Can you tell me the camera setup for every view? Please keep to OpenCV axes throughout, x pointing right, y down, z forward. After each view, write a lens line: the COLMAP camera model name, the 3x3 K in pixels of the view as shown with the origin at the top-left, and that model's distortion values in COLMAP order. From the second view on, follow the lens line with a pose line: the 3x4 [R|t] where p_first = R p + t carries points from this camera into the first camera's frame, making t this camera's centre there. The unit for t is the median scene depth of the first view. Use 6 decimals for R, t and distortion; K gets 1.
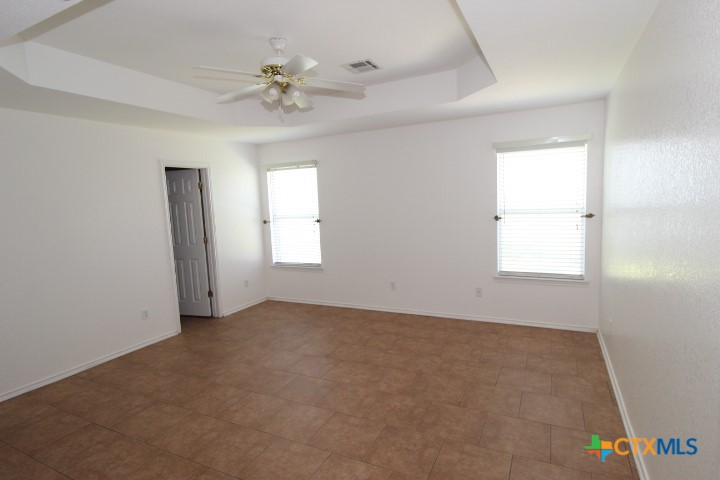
lens RADIAL K [[387.9, 0, 360.1], [0, 387.9, 245.0], [0, 0, 1]] dist [-0.002187, -0.000973]
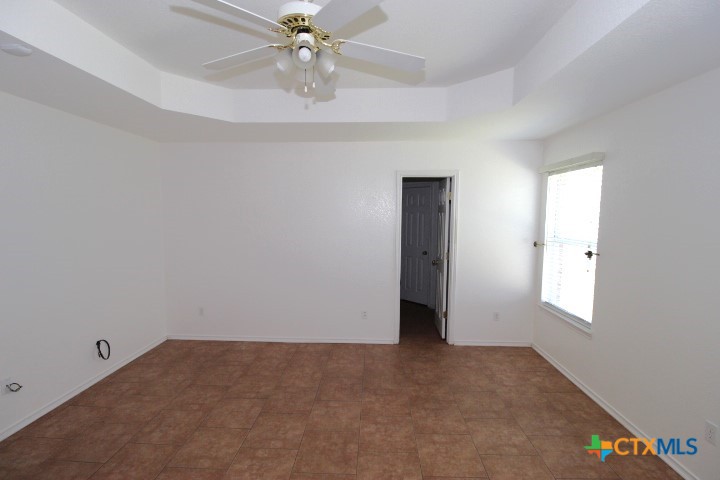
lens RADIAL K [[335.1, 0, 360.1], [0, 335.1, 241.5], [0, 0, 1]] dist [-0.004687, -0.006712]
pose [[0.409105, 0.123498, -0.904091, 0.272086], [-0.130295, 0.988552, 0.076077, -0.096269], [0.903137, 0.086675, 0.420513, 0.591248]]
